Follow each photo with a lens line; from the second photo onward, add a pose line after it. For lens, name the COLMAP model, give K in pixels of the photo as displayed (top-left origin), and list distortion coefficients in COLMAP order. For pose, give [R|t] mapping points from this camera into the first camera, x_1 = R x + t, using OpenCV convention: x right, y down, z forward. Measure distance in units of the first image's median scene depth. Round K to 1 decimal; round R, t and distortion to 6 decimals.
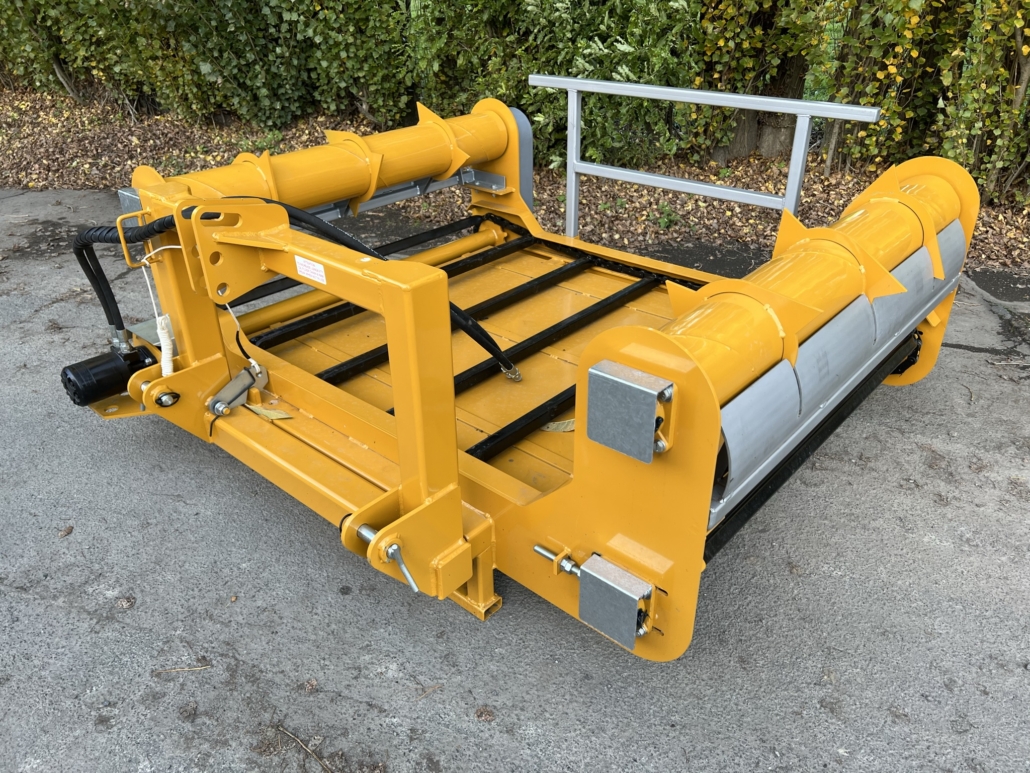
lens RADIAL K [[780.5, 0, 517.4], [0, 780.5, 385.8], [0, 0, 1]] dist [0.025063, -0.021521]
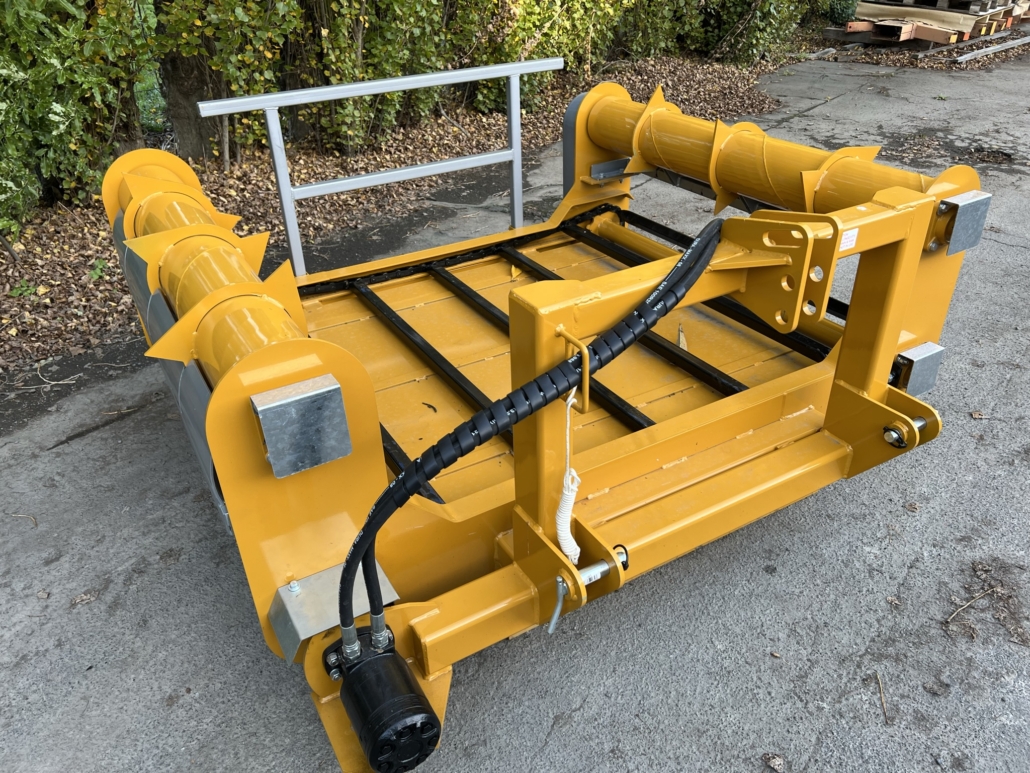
lens RADIAL K [[780.5, 0, 518.0], [0, 780.5, 388.0], [0, 0, 1]] dist [0.025063, -0.021521]
pose [[0.310029, -0.484220, 0.818177, -0.778971], [0.481293, 0.822096, 0.304164, -0.296961], [-0.819902, 0.299483, 0.487925, 0.531982]]
